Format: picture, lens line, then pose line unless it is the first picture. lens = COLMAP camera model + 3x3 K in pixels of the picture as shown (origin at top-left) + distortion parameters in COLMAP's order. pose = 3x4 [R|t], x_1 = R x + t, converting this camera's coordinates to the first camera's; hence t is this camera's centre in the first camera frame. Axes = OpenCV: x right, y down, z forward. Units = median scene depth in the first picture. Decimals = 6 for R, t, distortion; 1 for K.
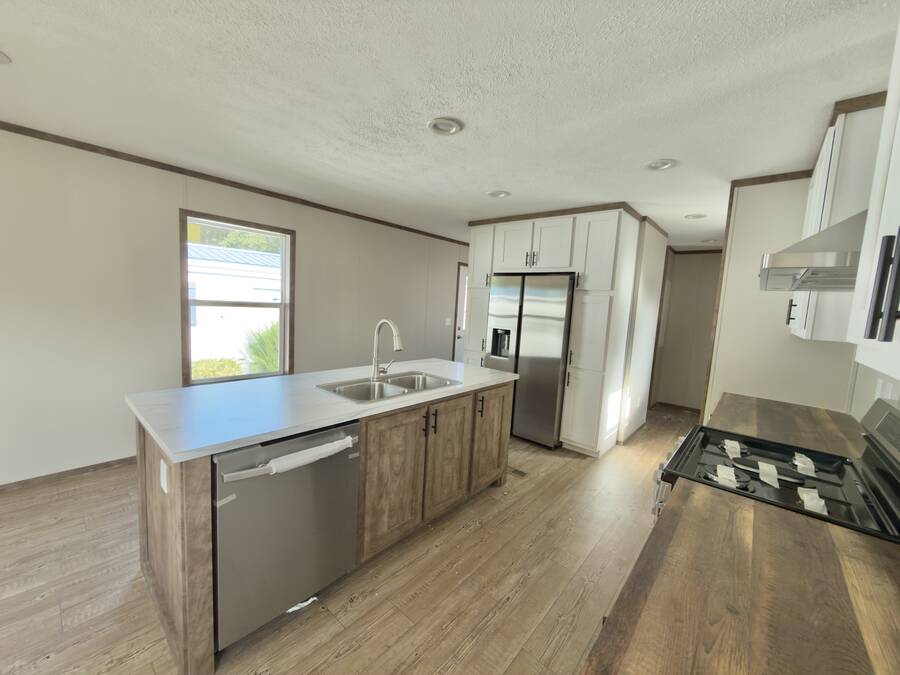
lens RADIAL K [[357.5, 0, 449.5], [0, 357.5, 341.1], [0, 0, 1]] dist [0.001588, 0.000219]
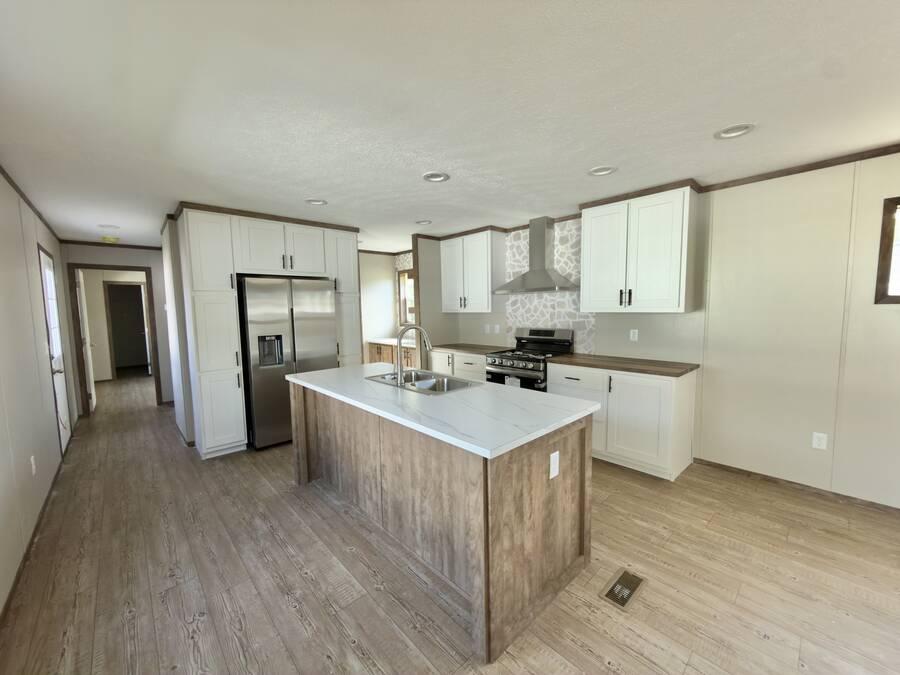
lens RADIAL K [[357.5, 0, 449.6], [0, 357.5, 338.6], [0, 0, 1]] dist [0.001588, 0.000219]
pose [[0.116911, -0.143960, 0.982653, -0.744729], [0.131408, 0.982981, 0.128373, -0.086819], [-0.984410, 0.114120, 0.133839, 0.438685]]
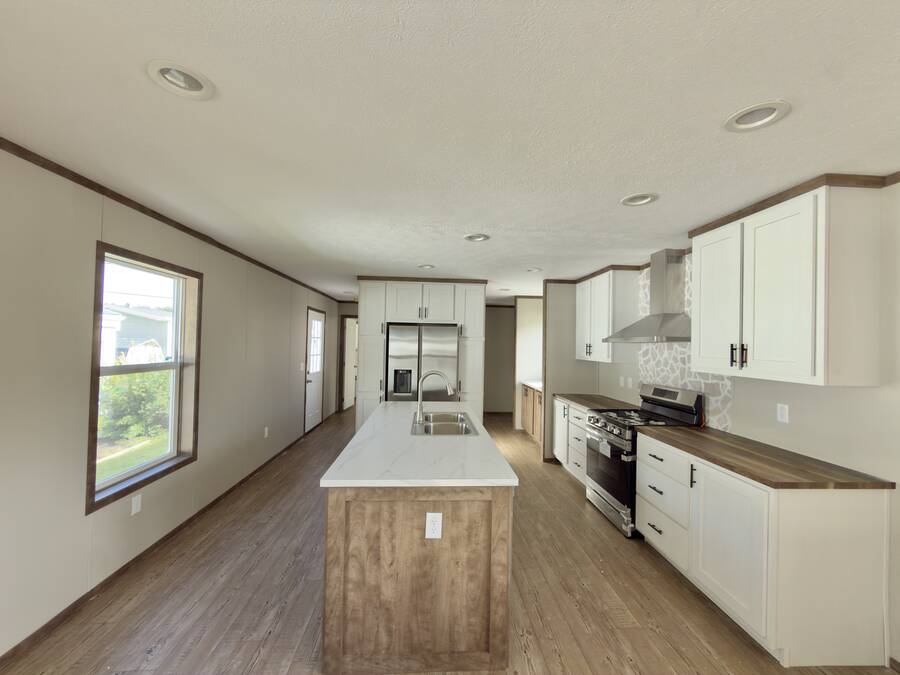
lens RADIAL K [[357.5, 0, 450.8], [0, 357.5, 338.8], [0, 0, 1]] dist [0.001588, 0.000219]
pose [[0.718265, -0.030712, 0.695092, -0.591935], [0.094659, 0.994050, -0.053893, -0.058215], [-0.689301, 0.104506, 0.716898, 0.024945]]
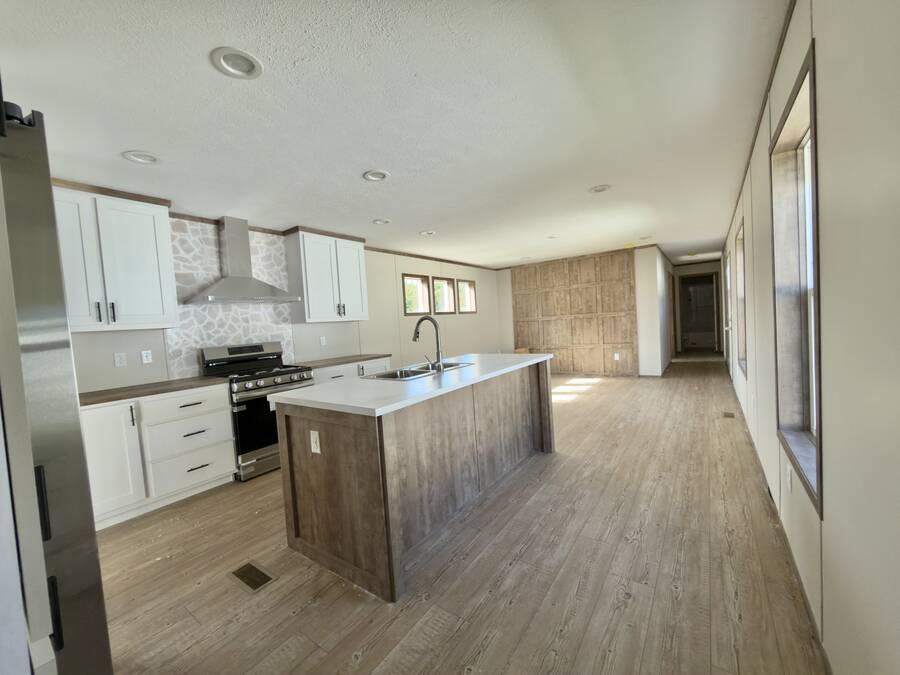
lens RADIAL K [[357.5, 0, 452.6], [0, 357.5, 340.4], [0, 0, 1]] dist [0.001588, 0.000219]
pose [[-0.996107, 0.012610, -0.087248, -0.087499], [-0.000620, 0.988690, 0.149970, -0.093383], [0.088152, 0.149440, -0.984833, 1.301621]]
